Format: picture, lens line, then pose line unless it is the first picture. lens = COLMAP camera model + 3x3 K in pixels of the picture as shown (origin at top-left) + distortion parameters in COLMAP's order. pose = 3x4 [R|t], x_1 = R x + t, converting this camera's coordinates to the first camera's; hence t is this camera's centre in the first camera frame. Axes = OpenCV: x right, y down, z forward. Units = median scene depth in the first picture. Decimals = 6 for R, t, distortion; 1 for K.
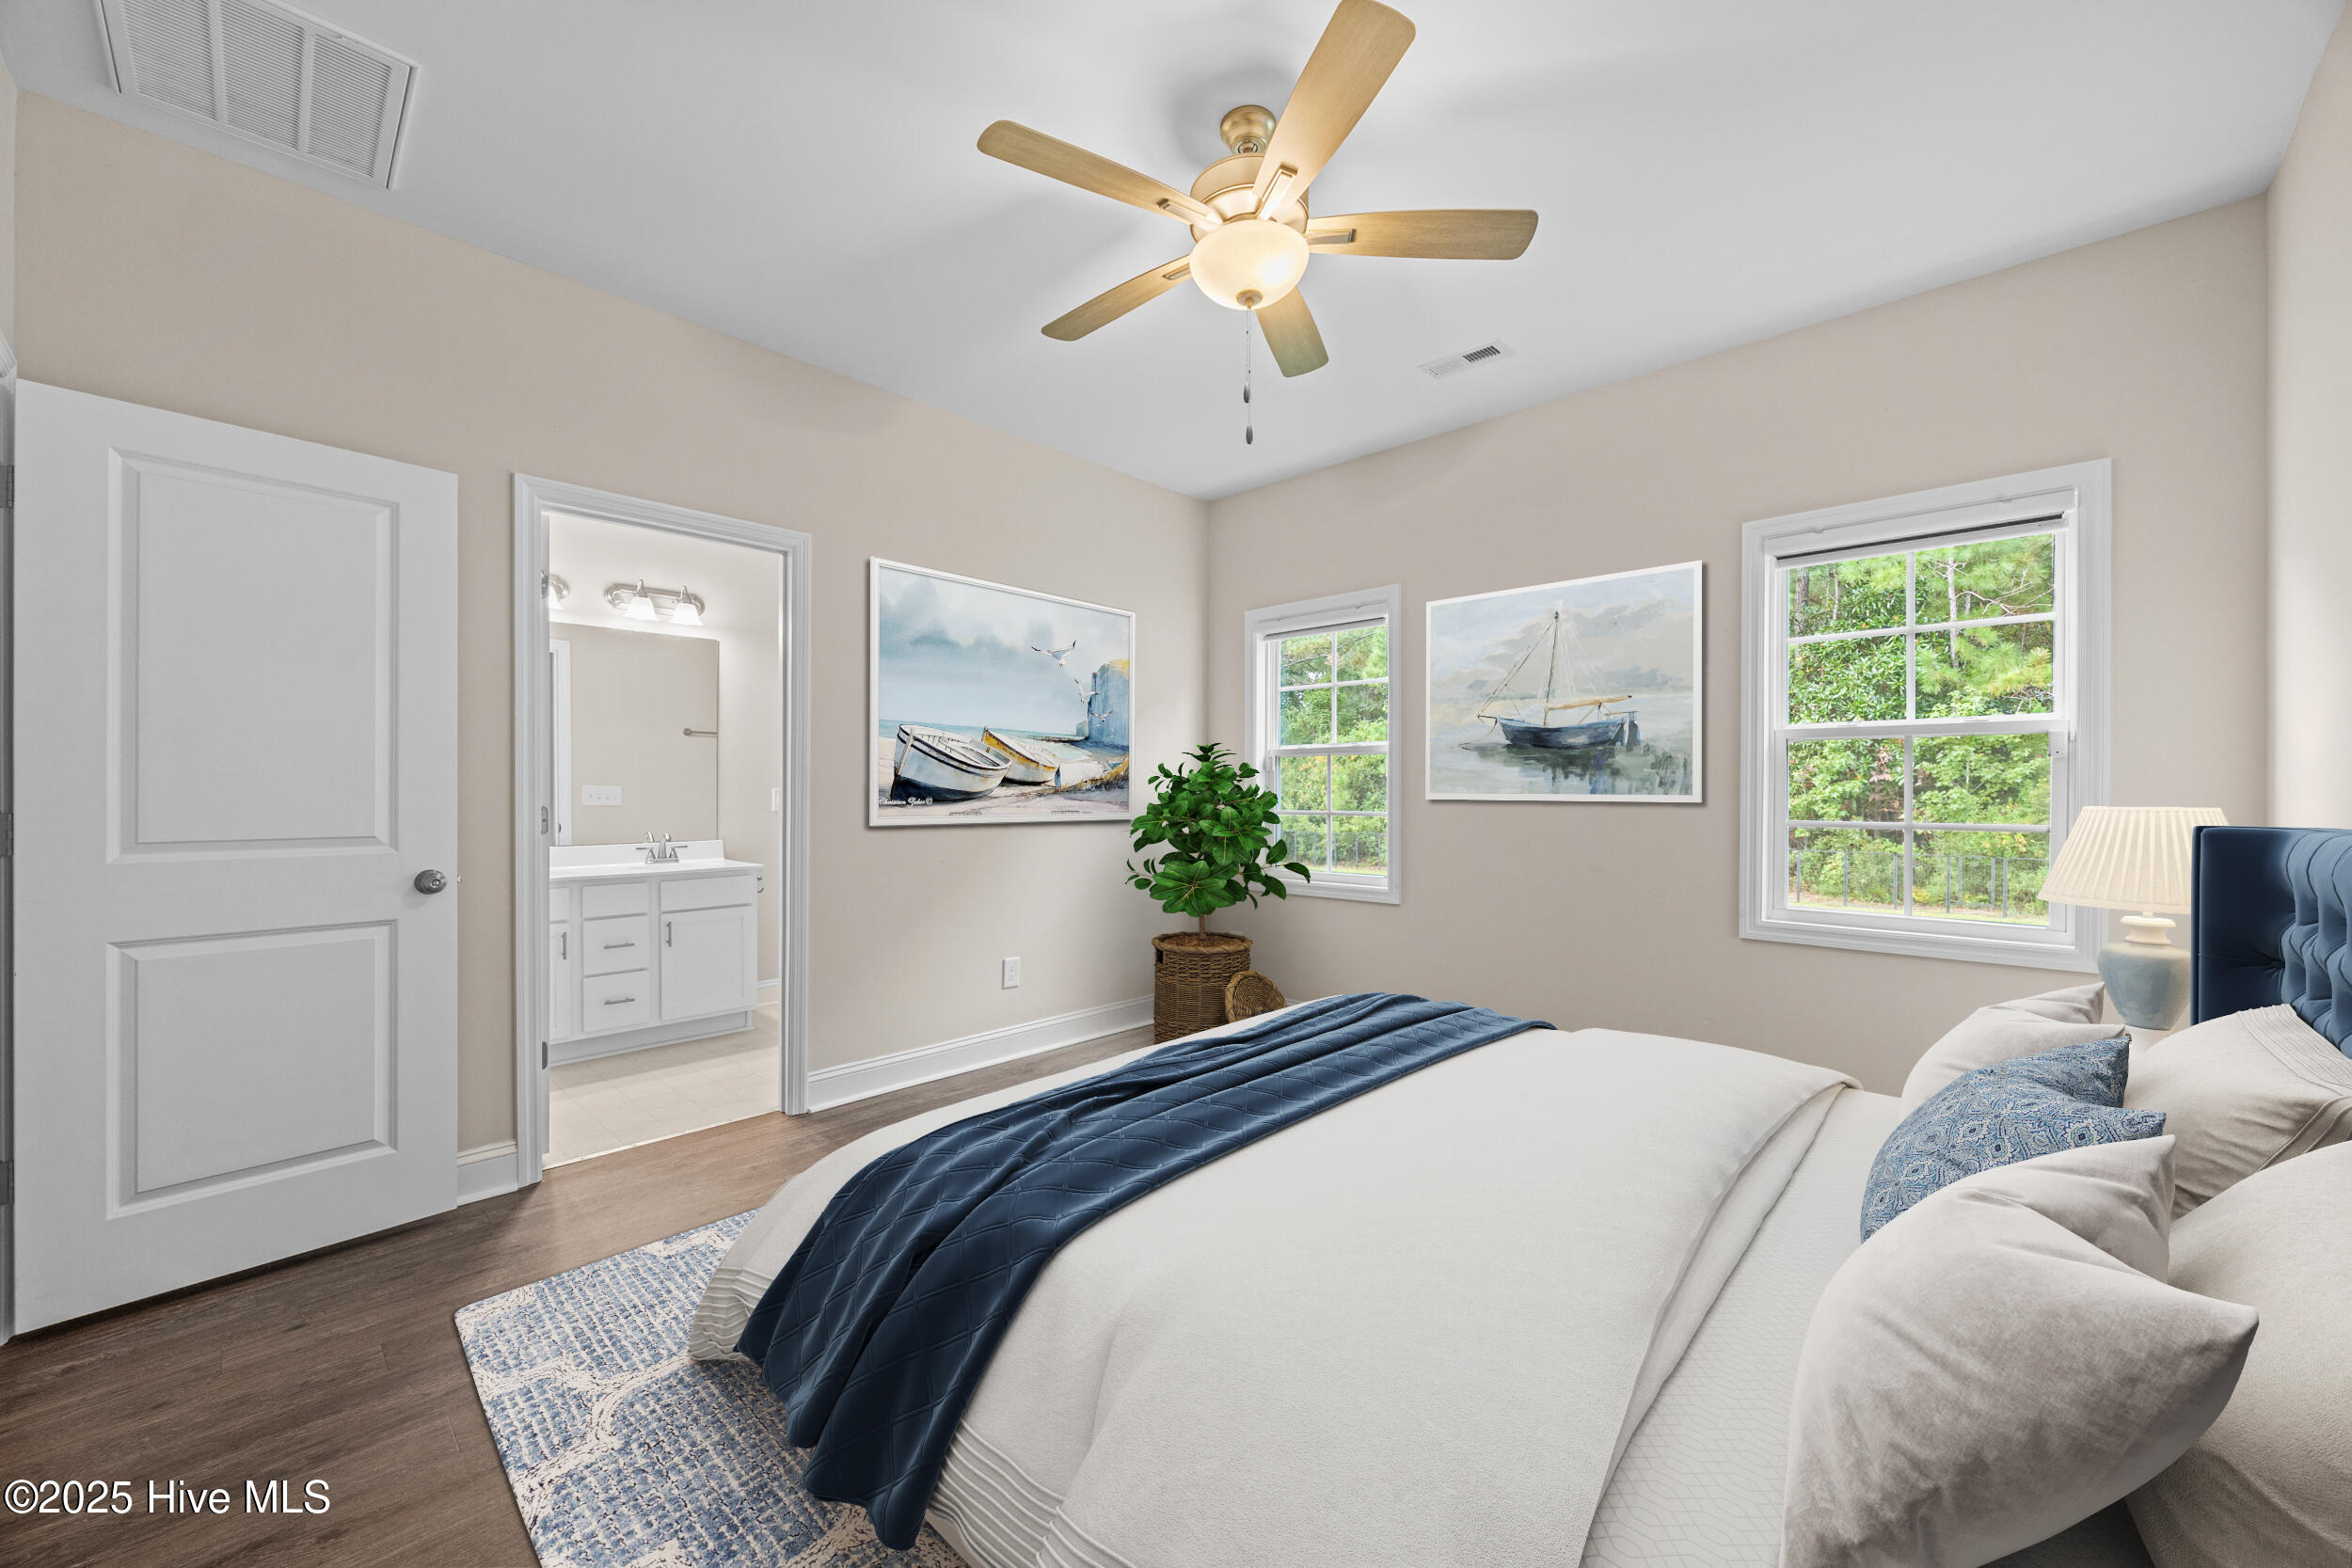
lens RADIAL K [[893.2, 0, 1174.1], [0, 893.2, 792.3], [0, 0, 1]] dist [0.000306, 0.000329]
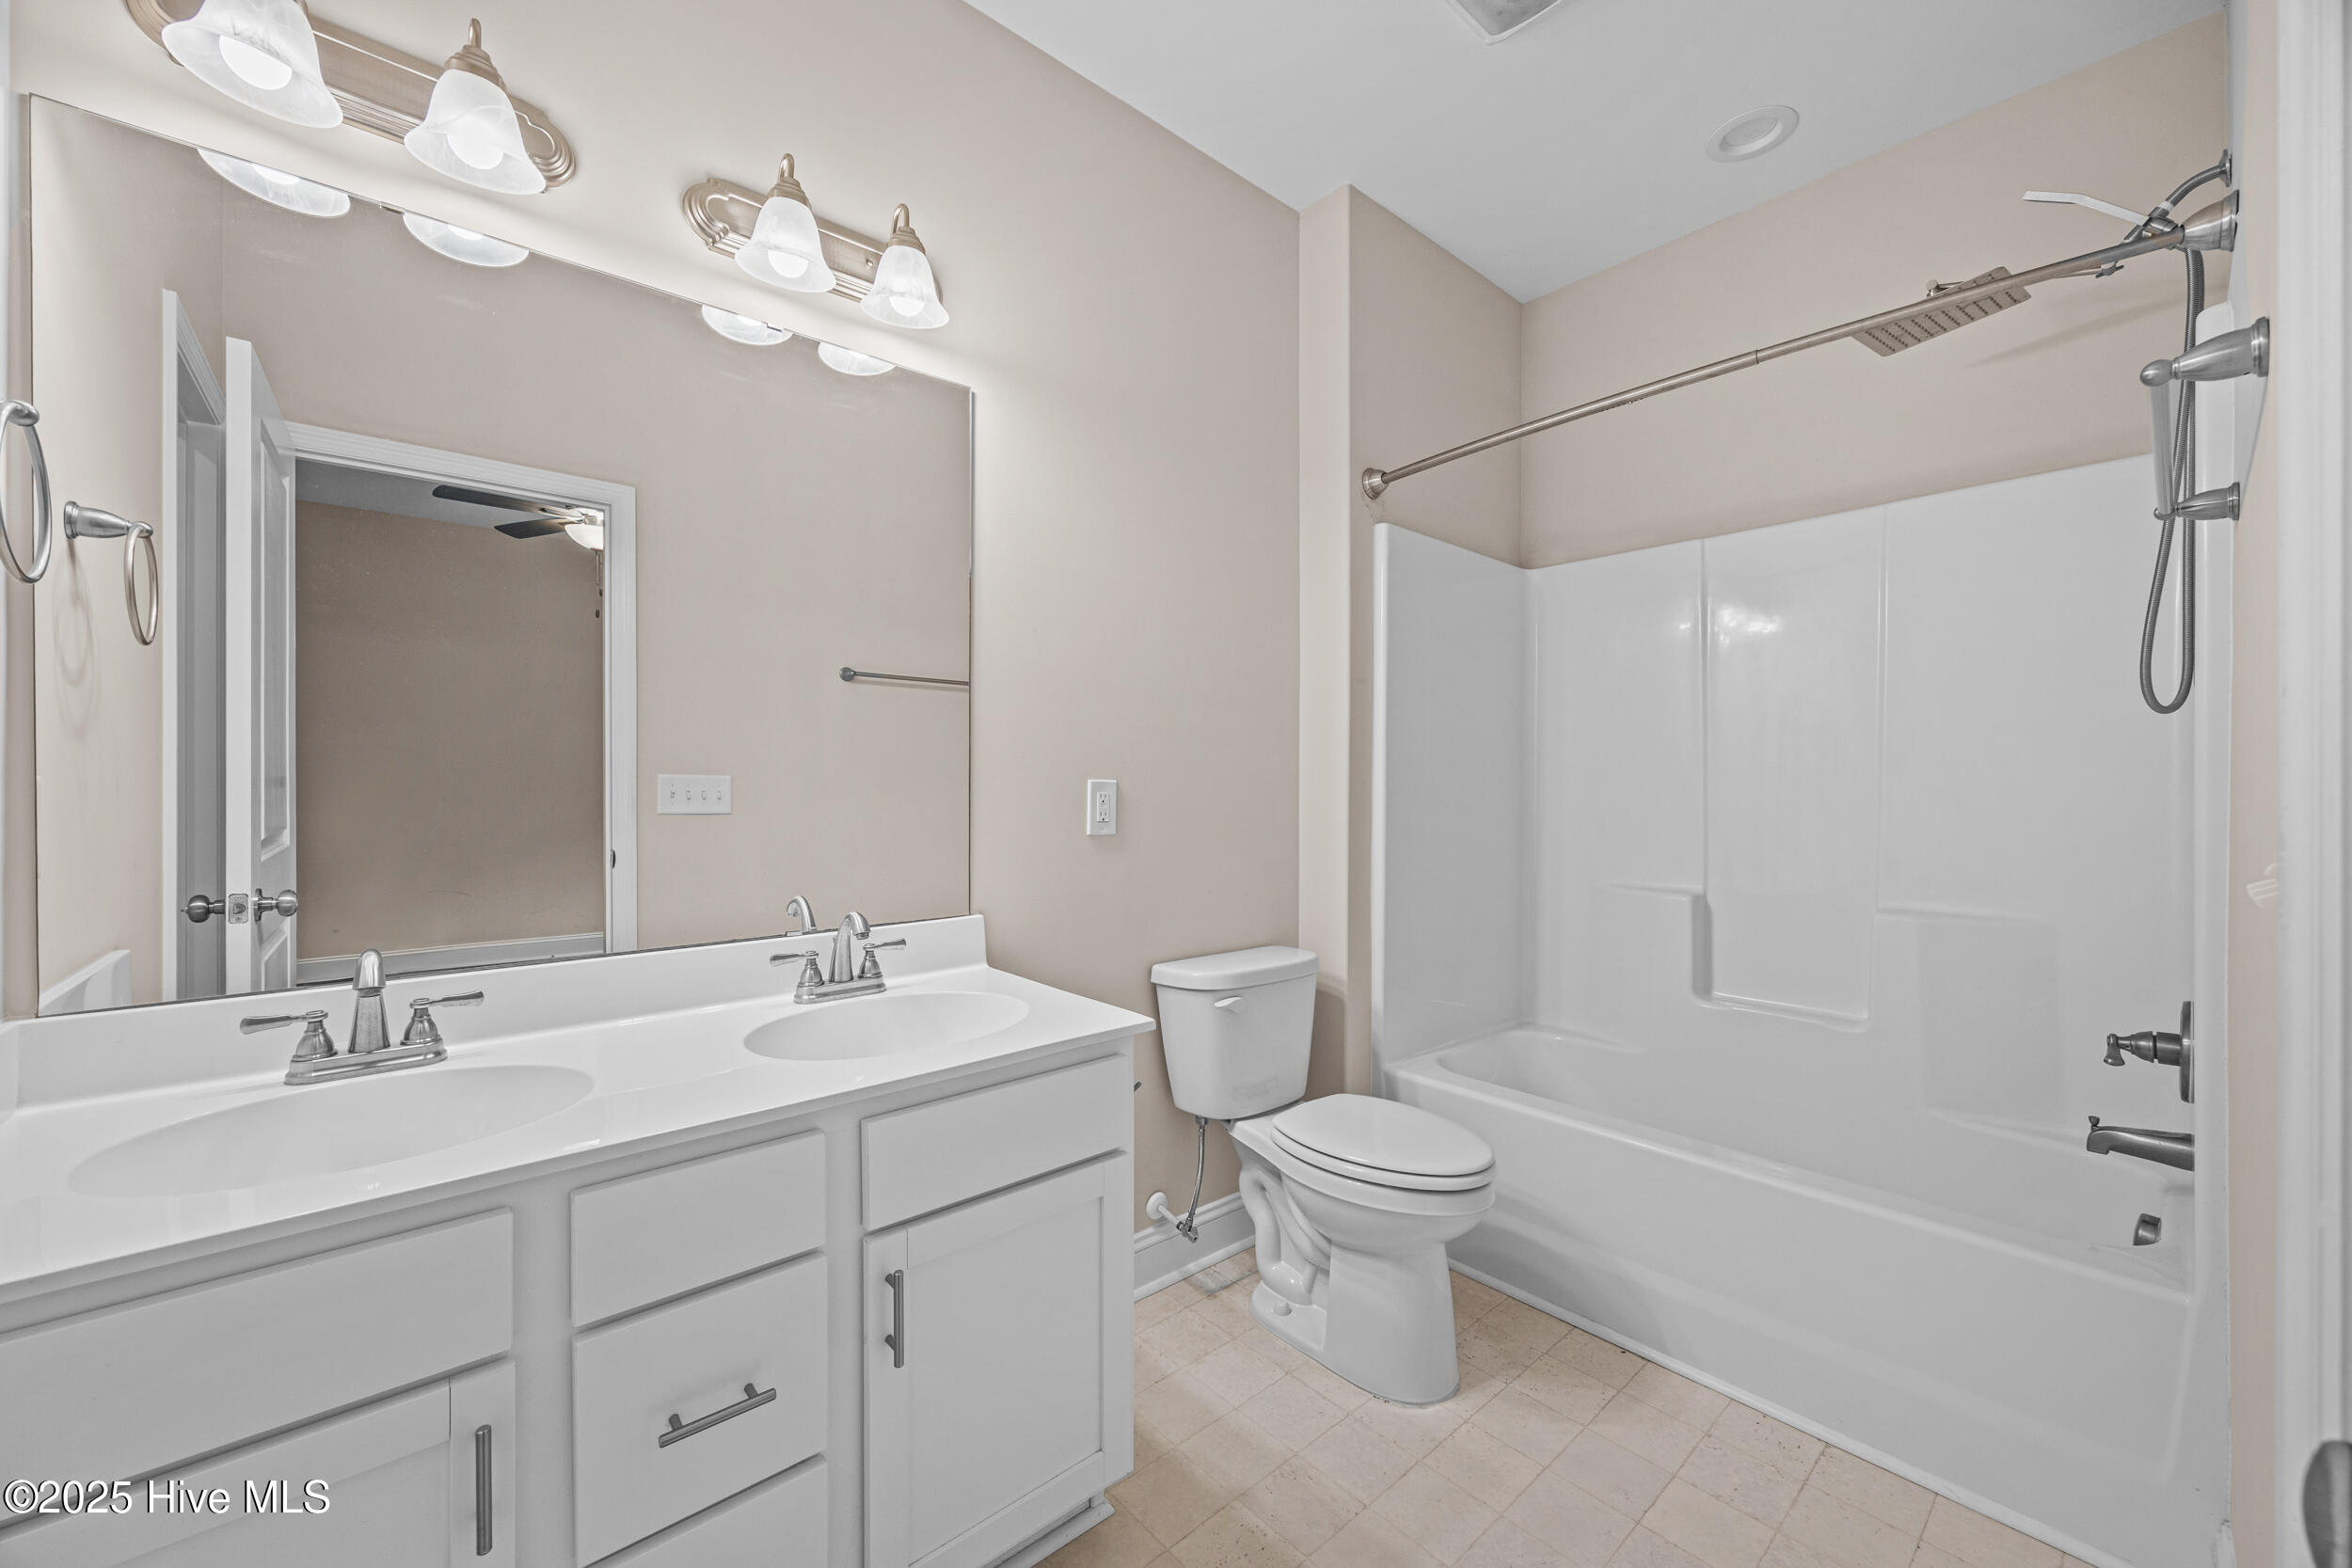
lens RADIAL K [[893.2, 0, 1174.1], [0, 893.2, 792.3], [0, 0, 1]] dist [0.000306, 0.000329]
pose [[0.995706, 0.004620, -0.092453, -0.306459], [-0.004147, 0.999977, 0.005307, -0.001272], [0.092475, -0.004901, 0.995703, 0.495773]]
